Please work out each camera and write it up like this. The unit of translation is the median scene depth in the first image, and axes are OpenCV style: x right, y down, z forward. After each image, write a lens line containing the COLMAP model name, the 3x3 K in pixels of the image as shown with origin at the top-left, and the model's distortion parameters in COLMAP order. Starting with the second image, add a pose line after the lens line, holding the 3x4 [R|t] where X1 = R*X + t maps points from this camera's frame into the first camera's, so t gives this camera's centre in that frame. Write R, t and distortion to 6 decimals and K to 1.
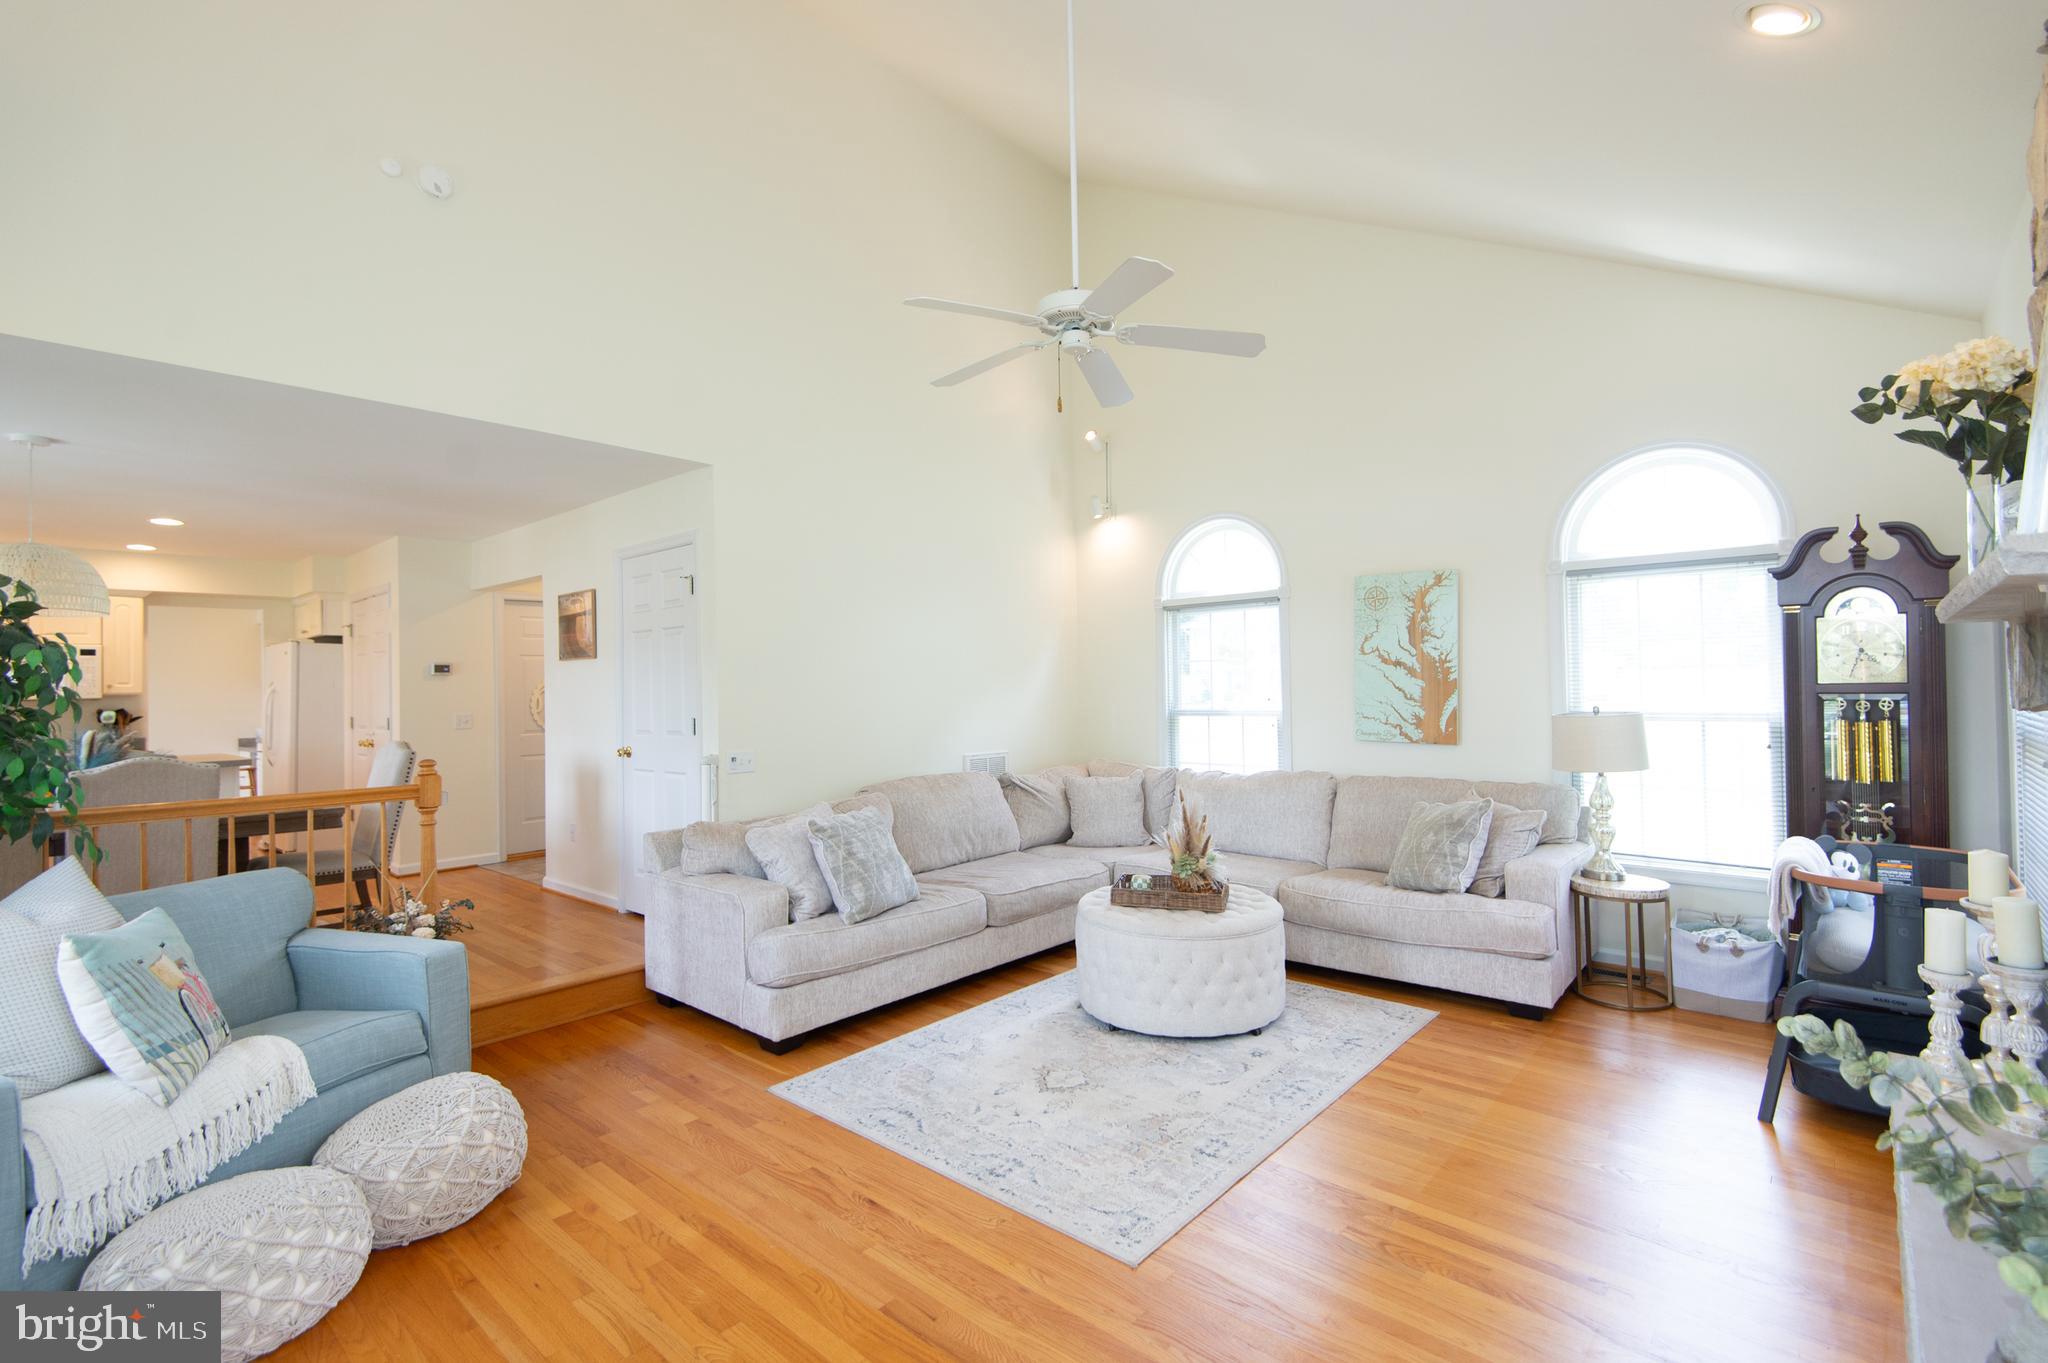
lens RADIAL K [[928.3, 0, 1031.2], [0, 928.3, 677.0], [0, 0, 1]] dist [0.046297, -0.029857]
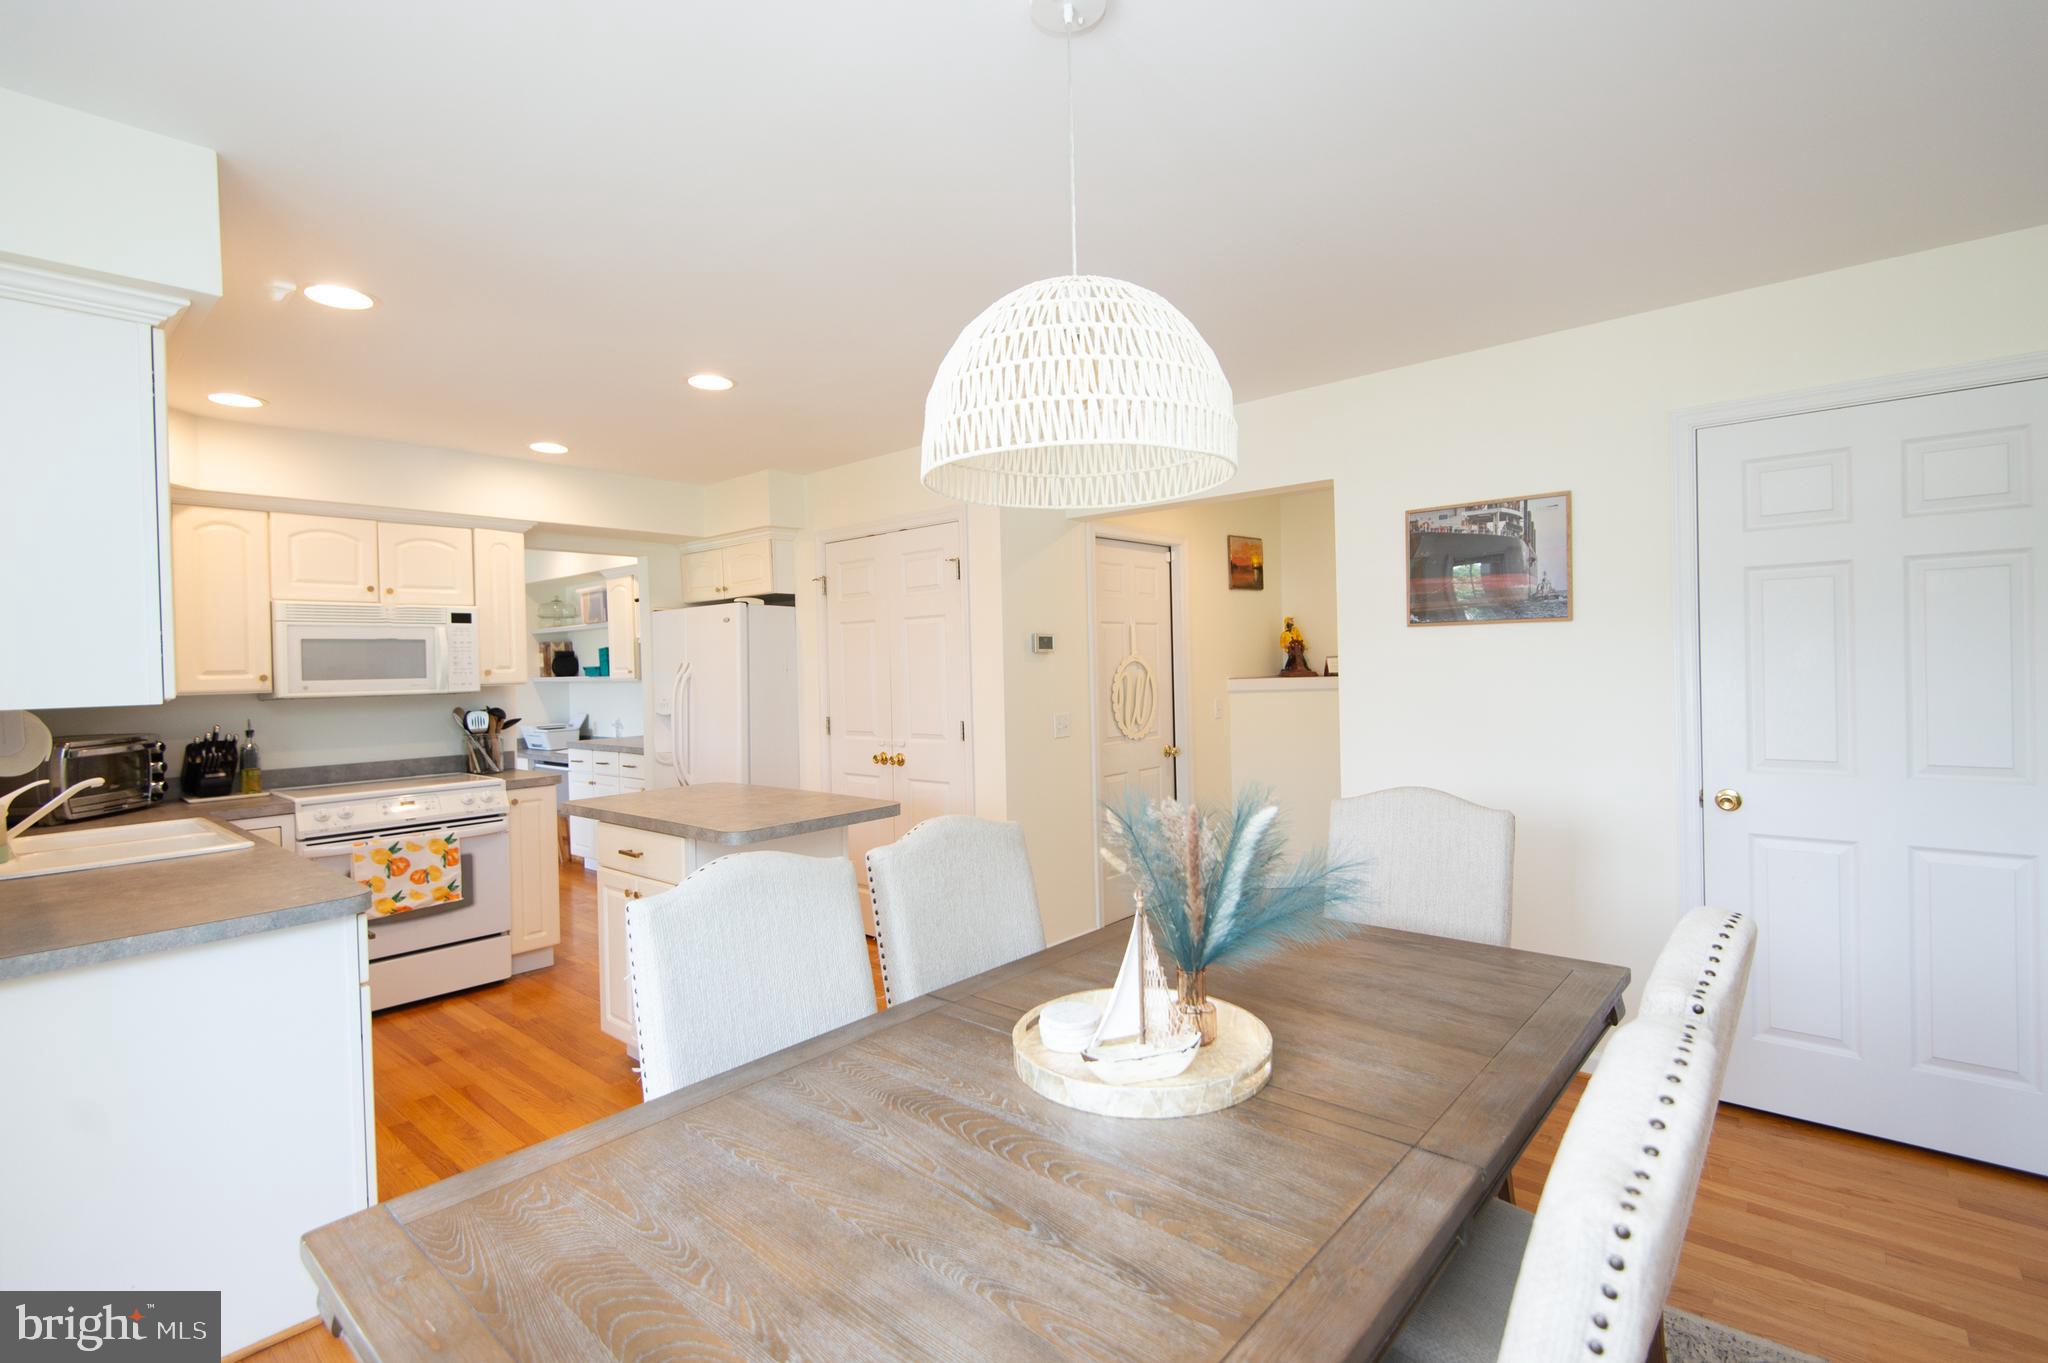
lens RADIAL K [[937.5, 0, 1029.5], [0, 937.5, 674.8], [0, 0, 1]] dist [0.046999, -0.030670]
pose [[0.999902, -0.003769, 0.013496, -0.611096], [0.003429, 0.999678, 0.025160, -0.003171], [-0.013586, -0.025112, 0.999592, 0.355907]]
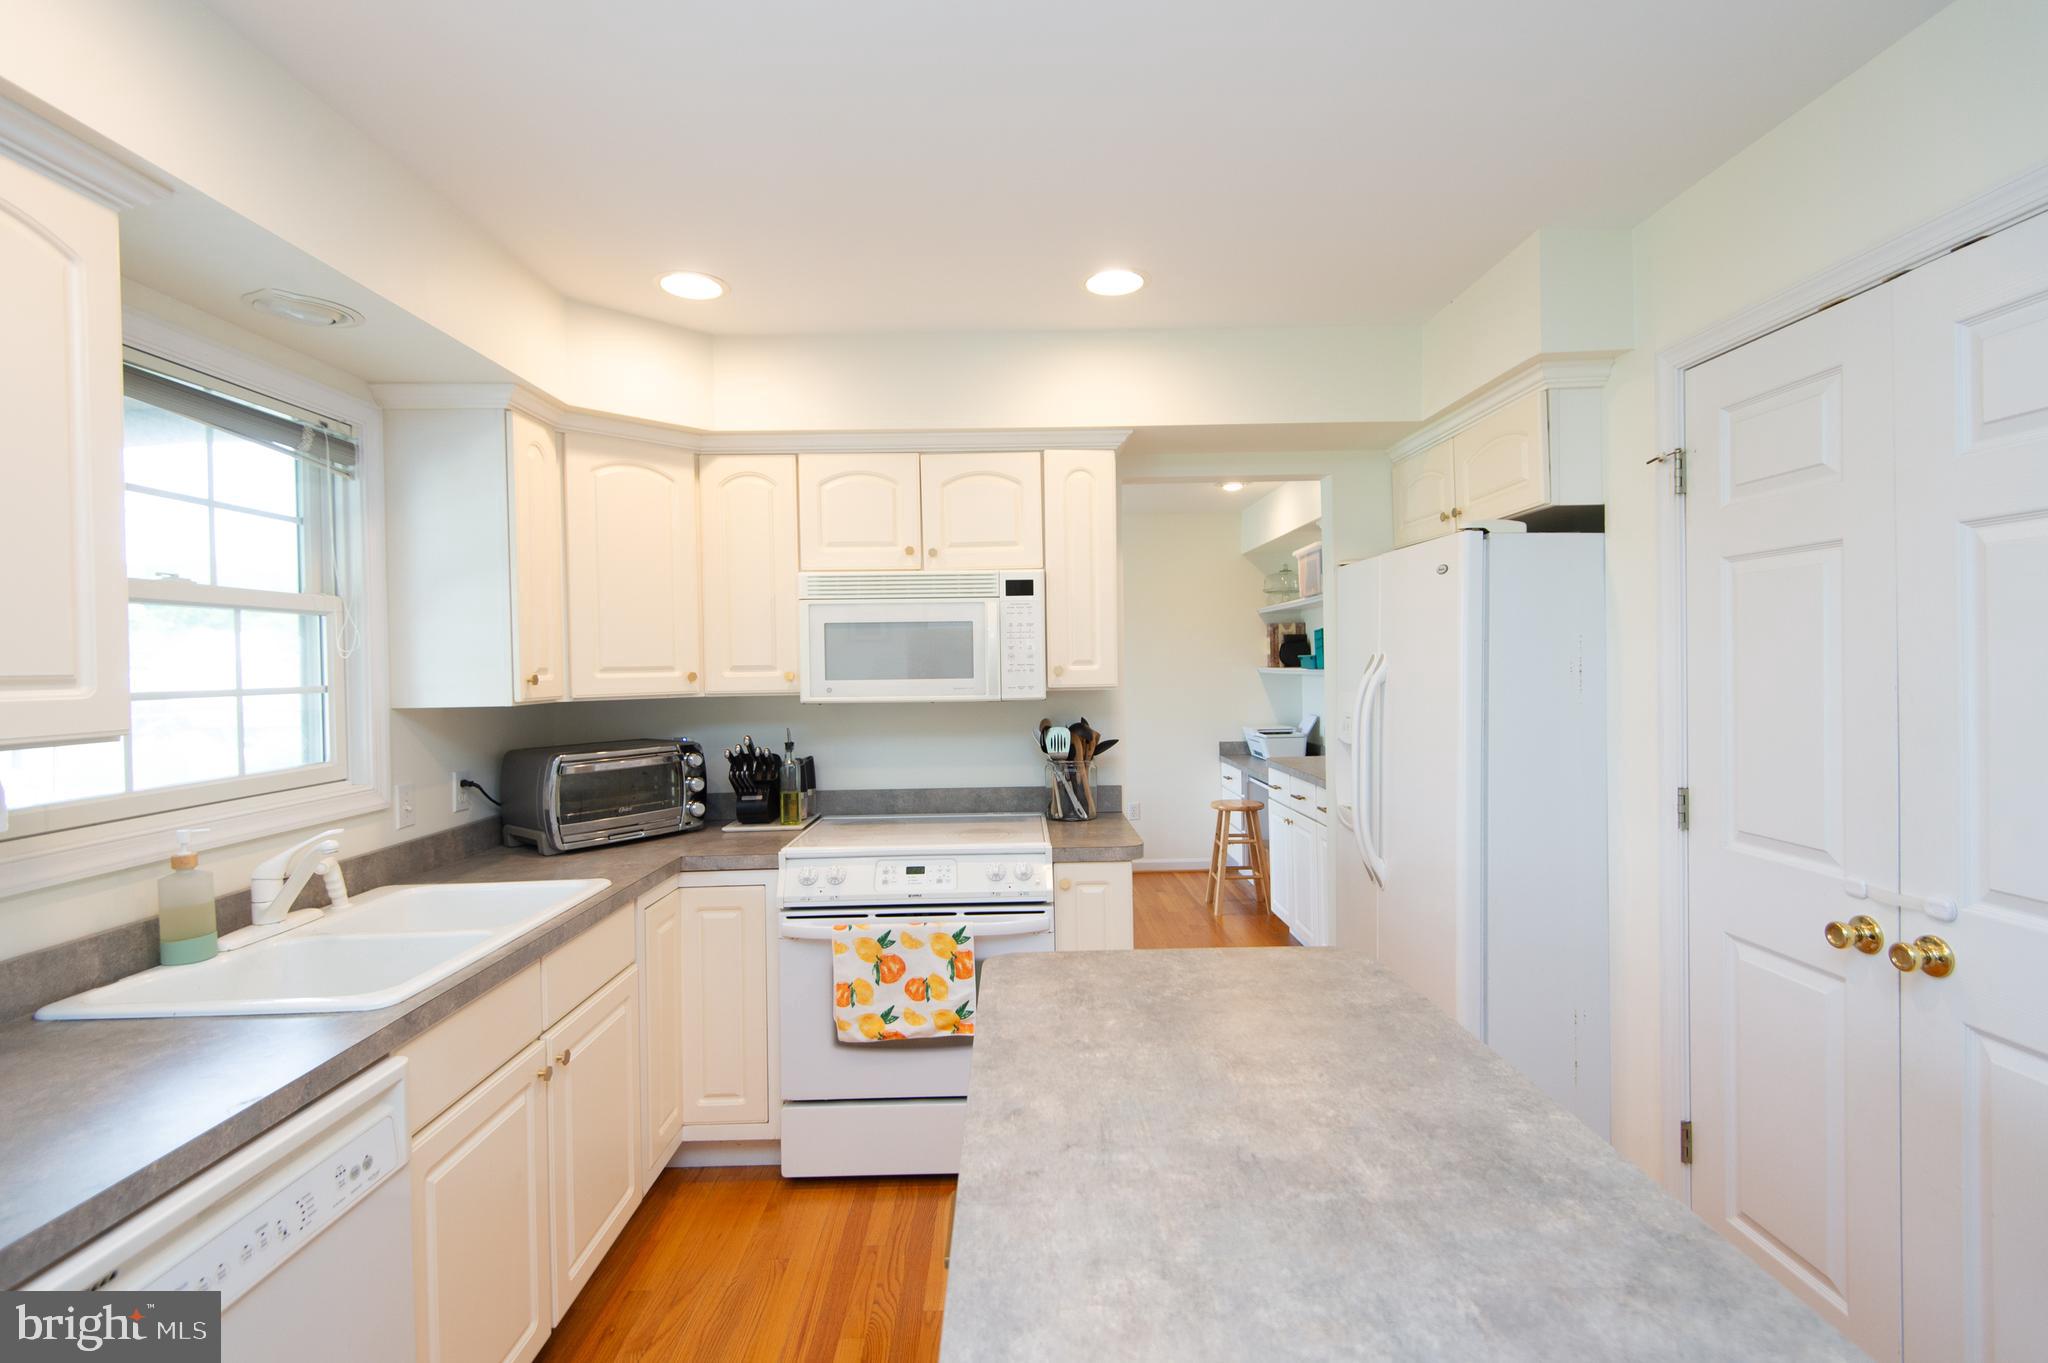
lens RADIAL K [[937.5, 0, 1029.5], [0, 937.5, 674.8], [0, 0, 1]] dist [0.046999, -0.030670]
pose [[0.681459, 0.018770, -0.731615, -0.672602], [0.013070, 0.999200, 0.037809, -0.003539], [0.731739, -0.035327, 0.680668, 0.698522]]
